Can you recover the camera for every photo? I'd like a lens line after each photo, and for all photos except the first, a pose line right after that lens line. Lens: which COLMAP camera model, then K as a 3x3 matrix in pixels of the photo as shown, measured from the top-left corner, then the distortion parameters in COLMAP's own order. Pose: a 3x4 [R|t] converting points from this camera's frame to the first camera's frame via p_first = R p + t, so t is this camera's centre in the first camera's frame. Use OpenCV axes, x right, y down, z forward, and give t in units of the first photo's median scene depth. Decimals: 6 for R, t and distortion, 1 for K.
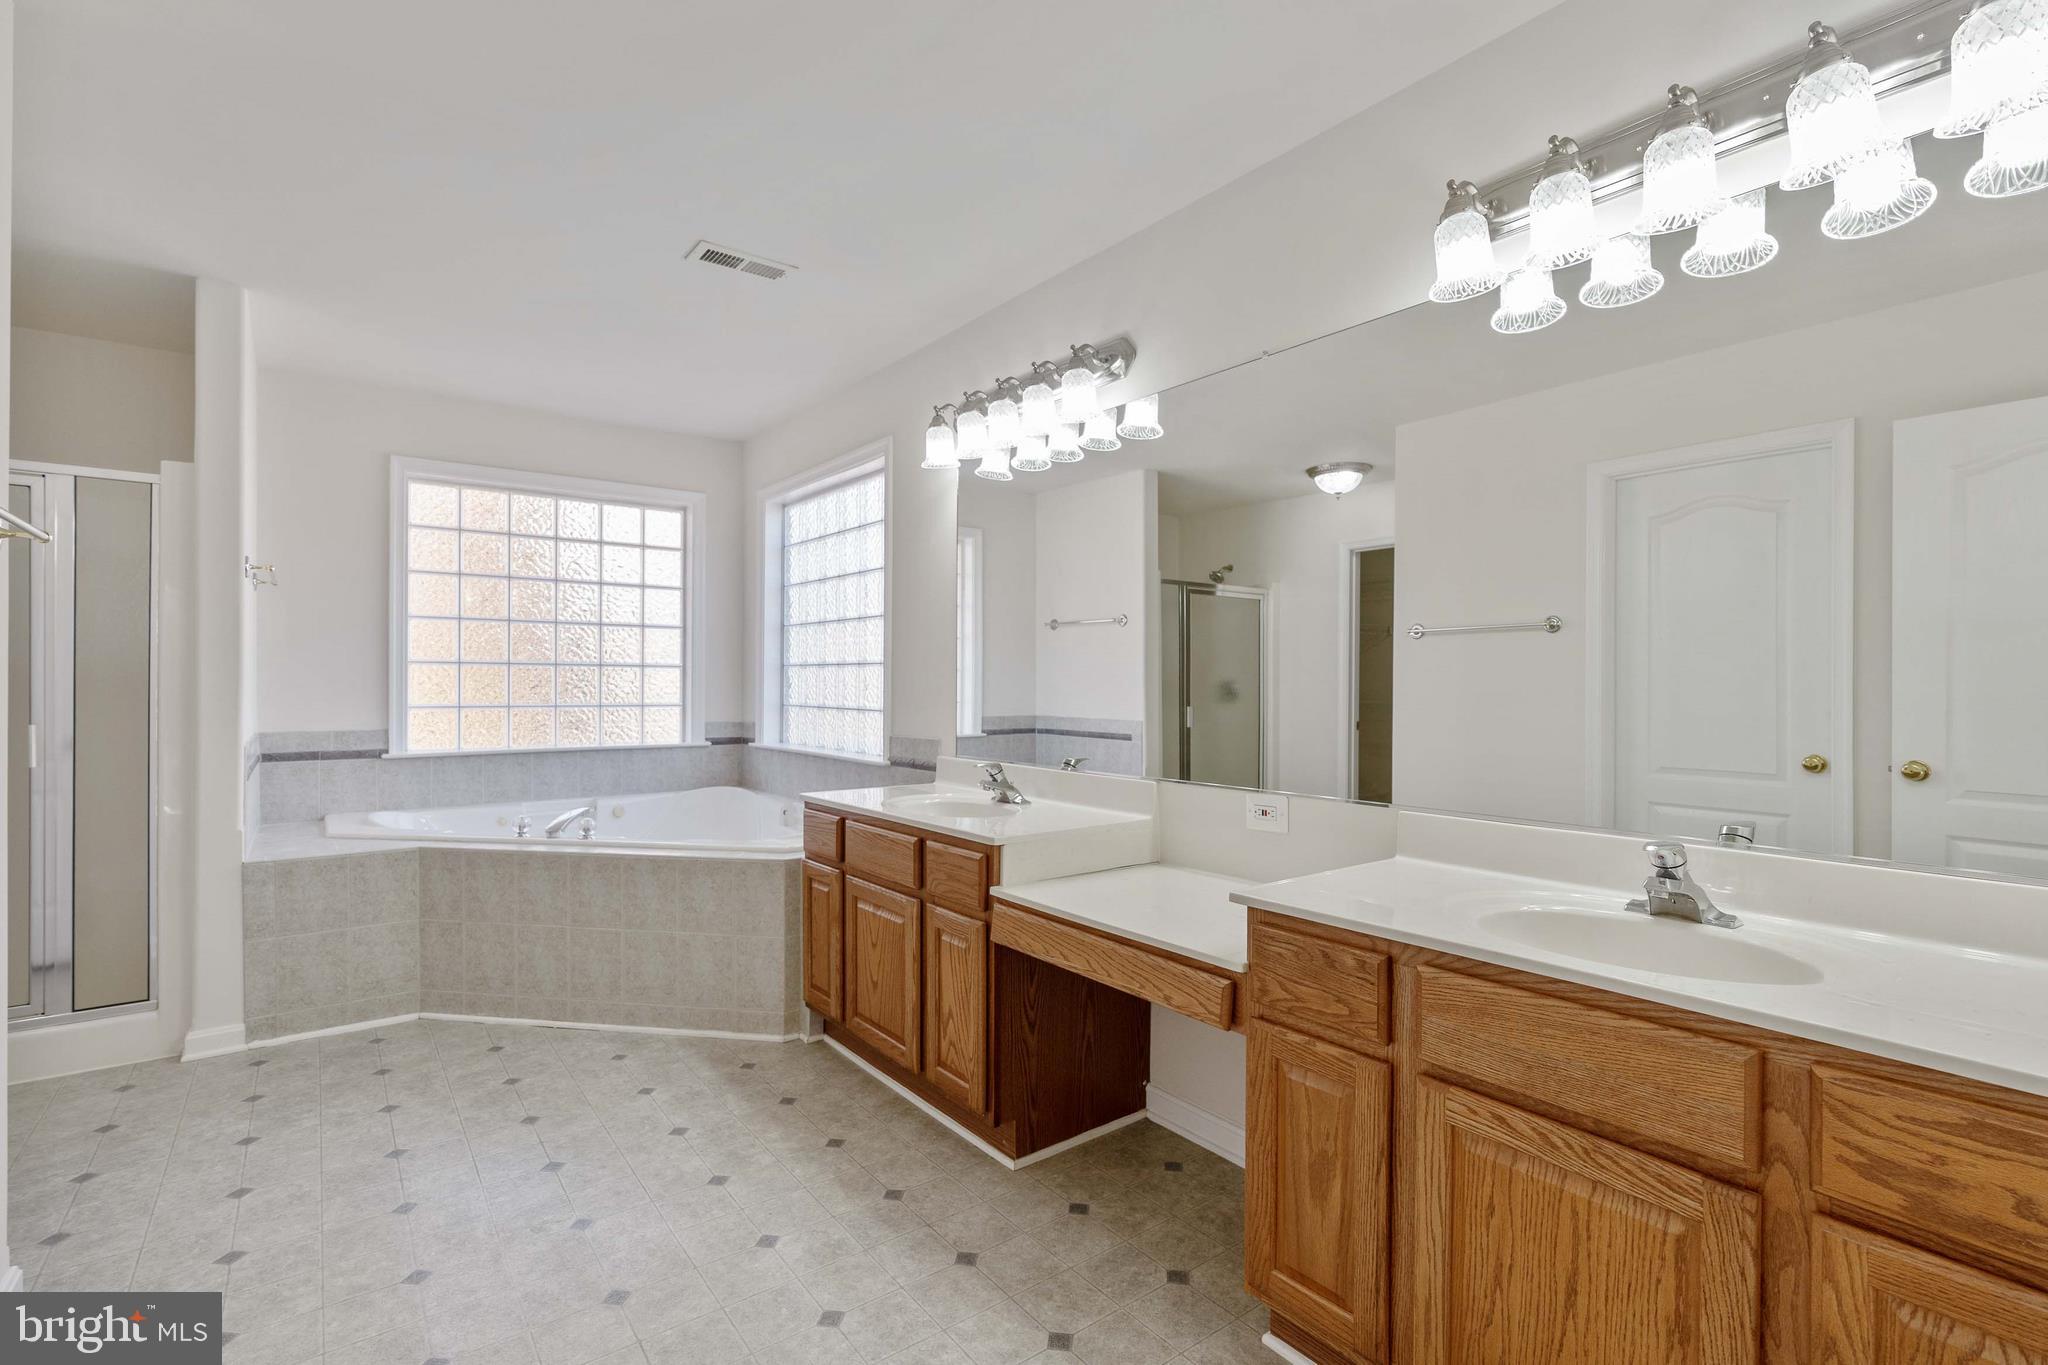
lens RADIAL K [[954.0, 0, 1024.3], [0, 954.0, 677.4], [0, 0, 1]] dist [-0.001657, 0.001379]
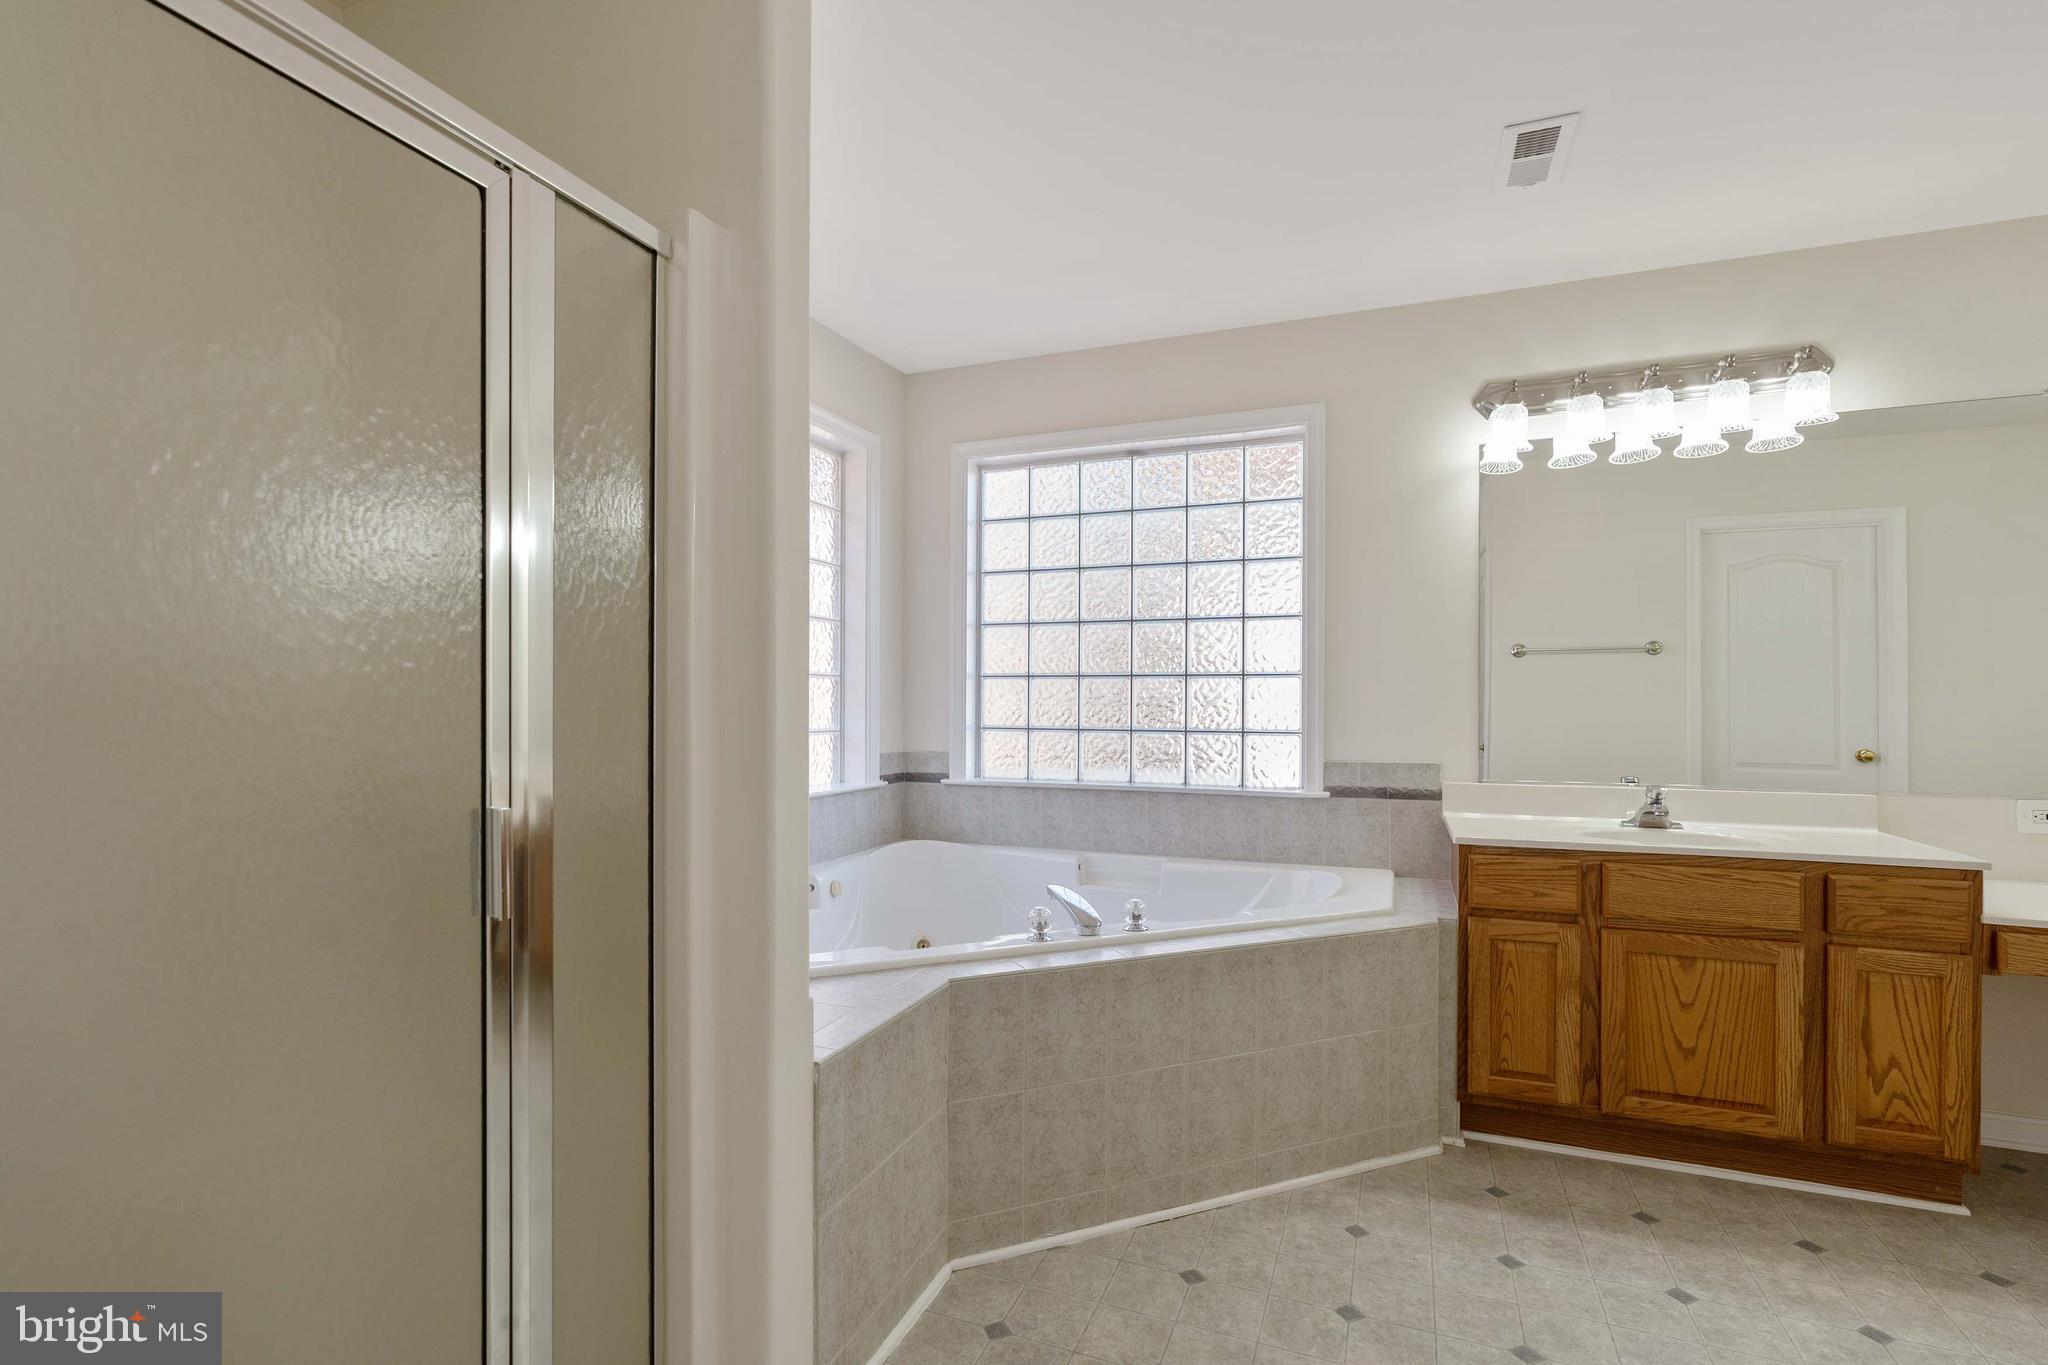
lens RADIAL K [[954.0, 0, 1024.4], [0, 954.0, 696.7], [0, 0, 1]] dist [-0.001657, 0.001379]
pose [[0.853203, -0.002276, 0.521575, -0.928933], [0.000688, 0.999995, 0.003238, 0.002202], [-0.521579, -0.002404, 0.853199, 0.492117]]
